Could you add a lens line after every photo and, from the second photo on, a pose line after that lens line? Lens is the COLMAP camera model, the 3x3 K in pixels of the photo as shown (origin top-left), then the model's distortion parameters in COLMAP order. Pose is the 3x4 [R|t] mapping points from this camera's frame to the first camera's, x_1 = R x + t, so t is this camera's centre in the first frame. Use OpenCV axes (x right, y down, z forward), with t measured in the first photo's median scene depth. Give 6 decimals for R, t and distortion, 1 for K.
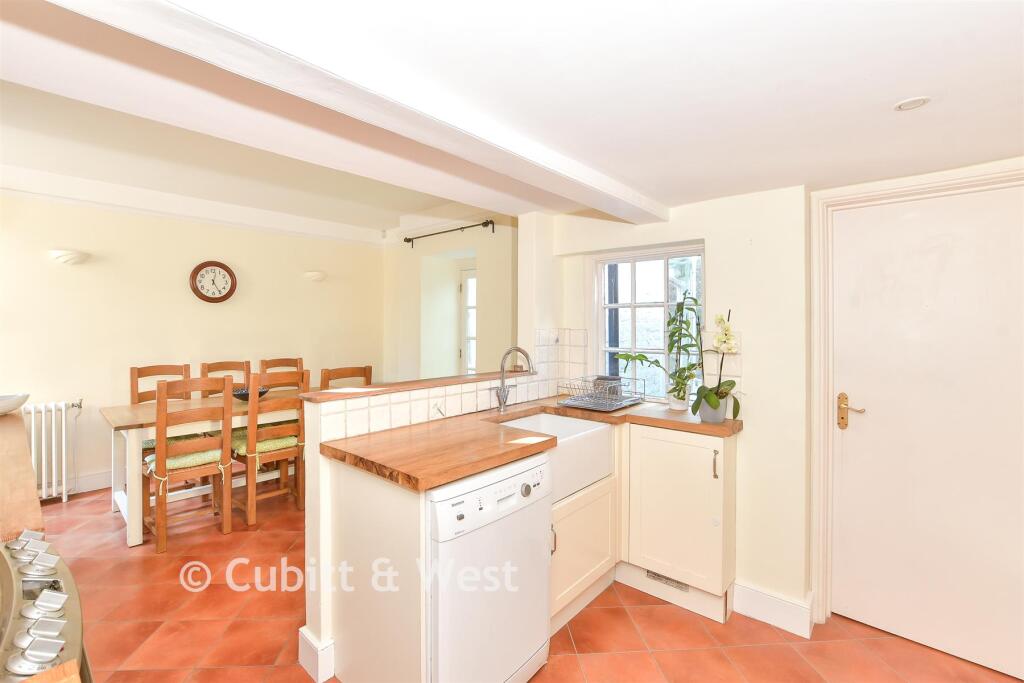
lens RADIAL K [[461.8, 0, 511.7], [0, 461.8, 326.5], [0, 0, 1]] dist [-0.016011, -0.000039]
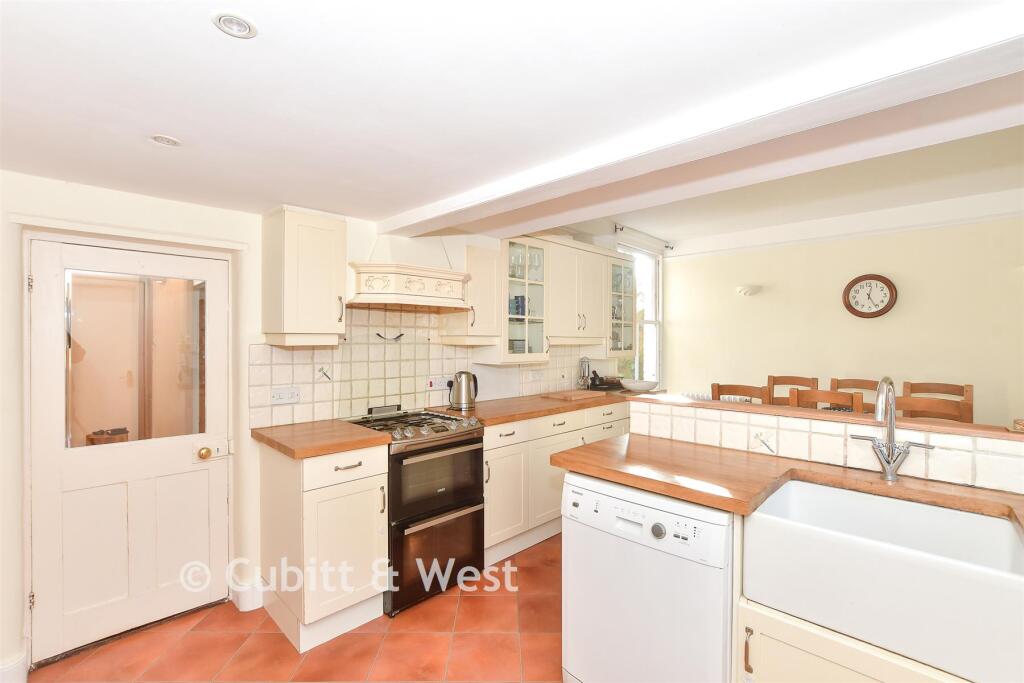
lens RADIAL K [[460.1, 0, 512.0], [0, 460.1, 341.5], [0, 0, 1]] dist [0.001360, 0.000076]
pose [[-0.050719, 0.005781, -0.998696, 0.398023], [-0.008488, 0.999945, 0.006219, -0.001634], [0.998677, 0.008792, -0.050667, 0.336640]]
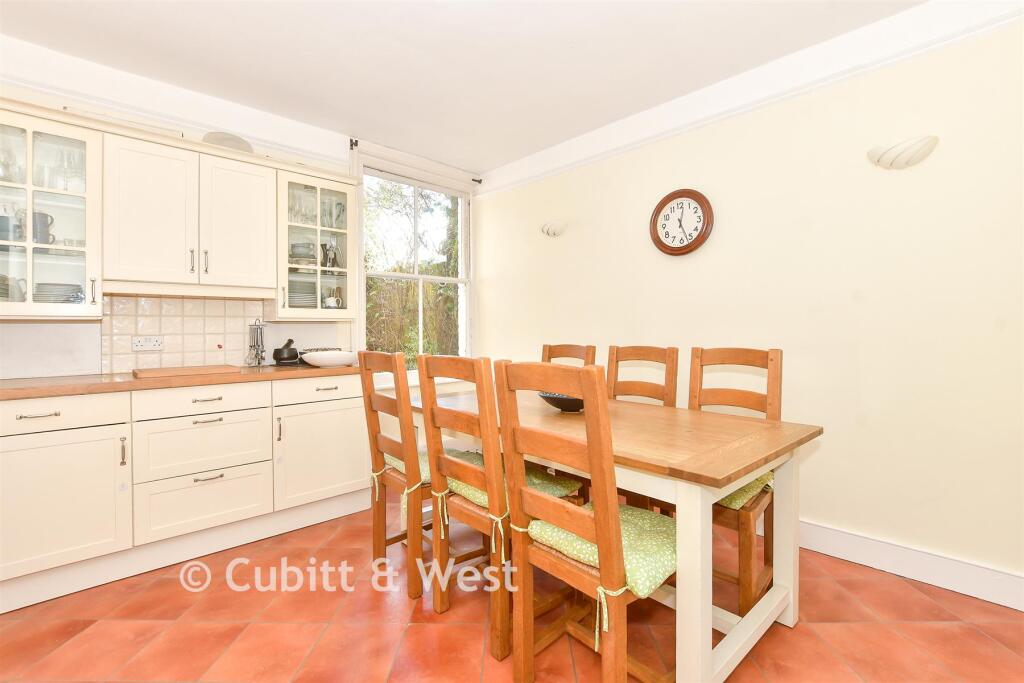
lens RADIAL K [[461.8, 0, 511.7], [0, 461.8, 326.5], [0, 0, 1]] dist [-0.016011, -0.000039]
pose [[-0.102001, -0.007936, -0.994753, 0.010757], [-0.000173, 0.999968, -0.007960, 0.058499], [0.994784, -0.000640, -0.101999, 0.931988]]
